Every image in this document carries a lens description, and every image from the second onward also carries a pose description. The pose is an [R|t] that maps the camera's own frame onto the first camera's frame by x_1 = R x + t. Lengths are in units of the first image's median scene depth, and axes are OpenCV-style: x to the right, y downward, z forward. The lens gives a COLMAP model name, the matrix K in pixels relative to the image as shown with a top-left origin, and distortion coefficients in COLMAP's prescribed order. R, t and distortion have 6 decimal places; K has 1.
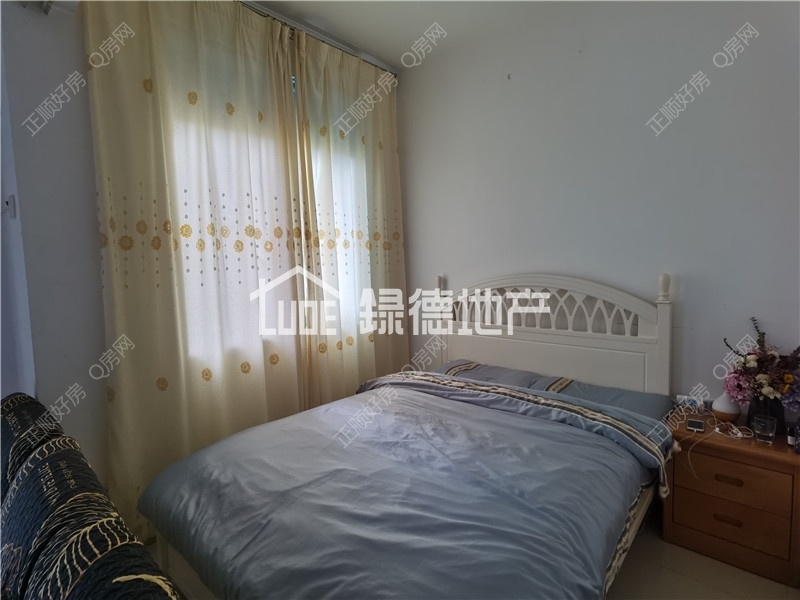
lens RADIAL K [[411.4, 0, 400.0], [0, 411.4, 300.0], [0, 0, 1]] dist [0.000323, -0.000401]
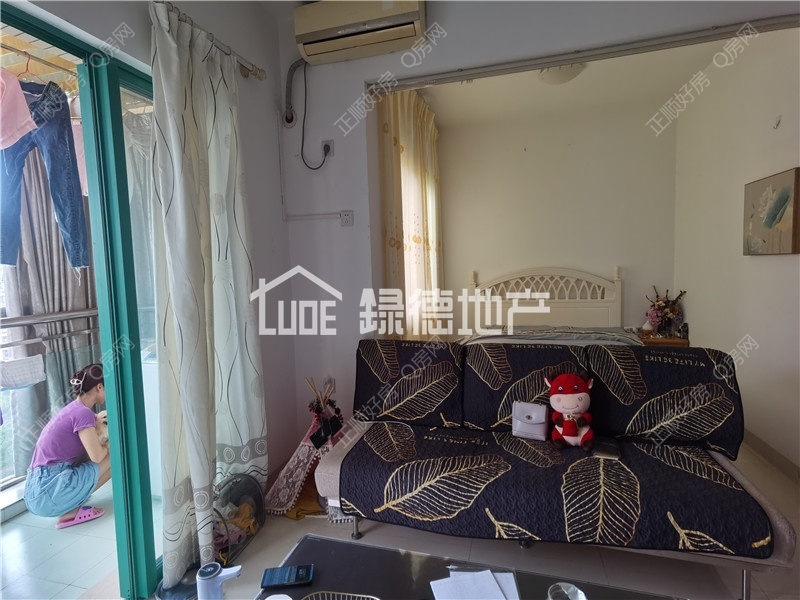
lens RADIAL K [[411.4, 0, 400.0], [0, 411.4, 300.0], [0, 0, 1]] dist [0.000323, -0.000401]
pose [[0.899233, -0.032051, 0.436295, -1.115334], [0.041872, 0.999040, -0.012910, 0.077638], [-0.435462, 0.029877, 0.899711, -0.317349]]
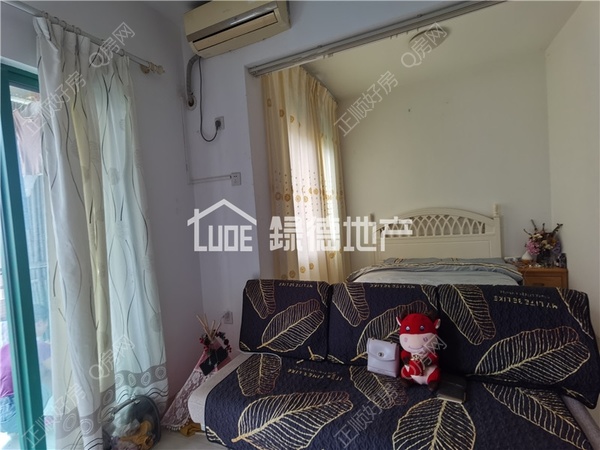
lens RADIAL K [[311.5, 0, 298.1], [0, 311.5, 229.2], [0, 0, 1]] dist [-0.029431, 0.029175]
pose [[0.951132, -0.062211, 0.302454, -0.863023], [0.078212, 0.996090, -0.041074, 0.055875], [-0.298716, 0.062722, 0.952279, -0.275338]]
